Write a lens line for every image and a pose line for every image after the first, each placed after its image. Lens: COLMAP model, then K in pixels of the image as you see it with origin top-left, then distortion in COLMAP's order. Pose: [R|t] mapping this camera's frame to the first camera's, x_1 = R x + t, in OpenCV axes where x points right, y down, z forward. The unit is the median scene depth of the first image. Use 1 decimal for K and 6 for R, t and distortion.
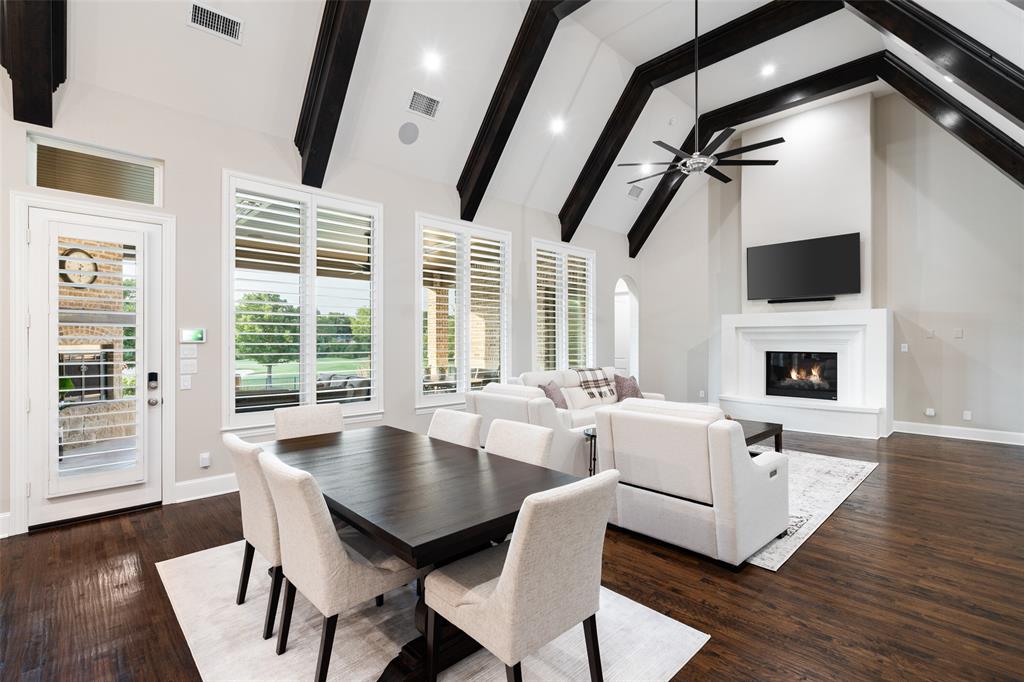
lens RADIAL K [[463.5, 0, 512.0], [0, 463.5, 341.0], [0, 0, 1]] dist [-0.001865, 0.000038]
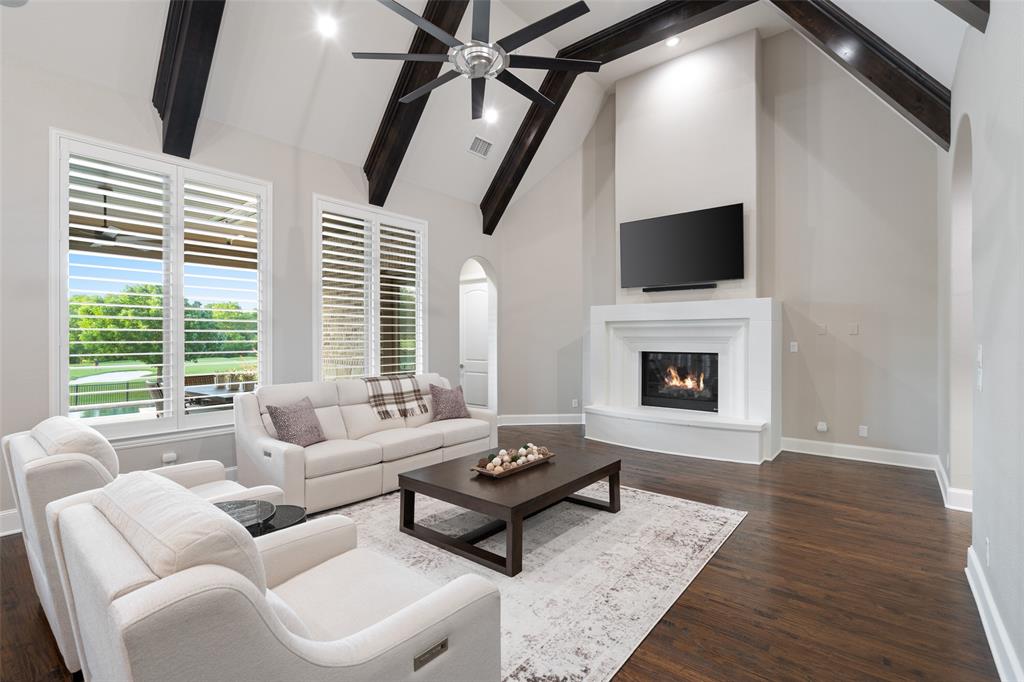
lens RADIAL K [[472.2, 0, 508.5], [0, 472.2, 338.9], [0, 0, 1]] dist [0.000653, 0.000777]
pose [[0.992111, 0.000320, 0.125360, 0.241225], [-0.000395, 1.000000, 0.000568, 0.000020], [-0.125360, -0.000613, 0.992111, 0.235543]]
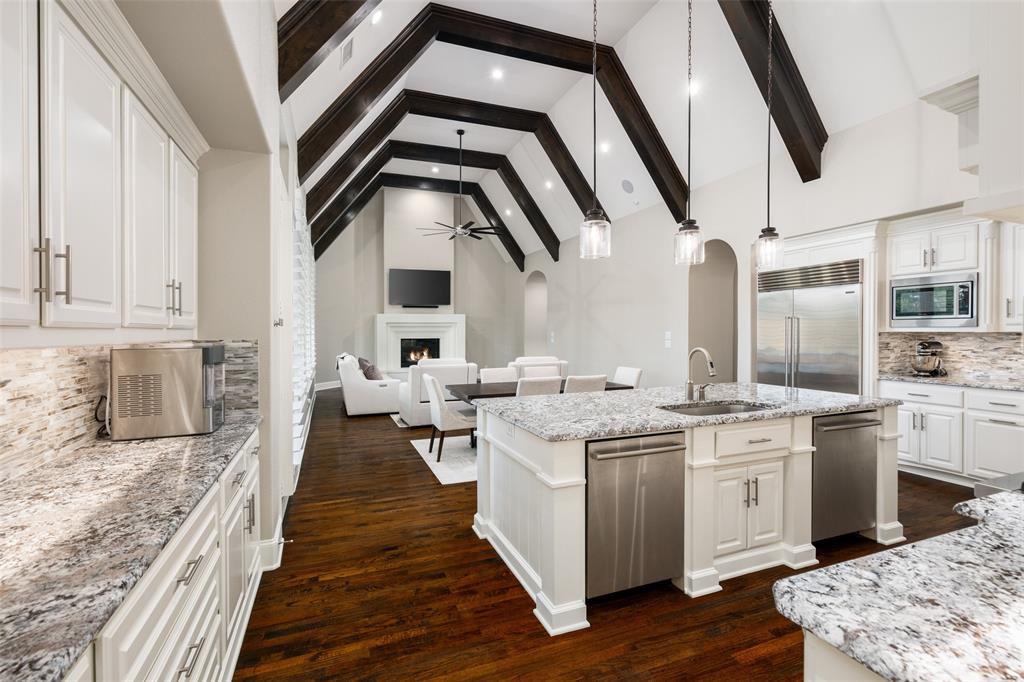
lens RADIAL K [[472.2, 0, 508.5], [0, 472.2, 338.9], [0, 0, 1]] dist [0.000653, 0.000777]
pose [[0.356989, -0.013224, 0.934015, -0.864803], [0.008505, 0.999904, 0.010906, 0.009950], [-0.934070, 0.004050, 0.357067, 0.131633]]
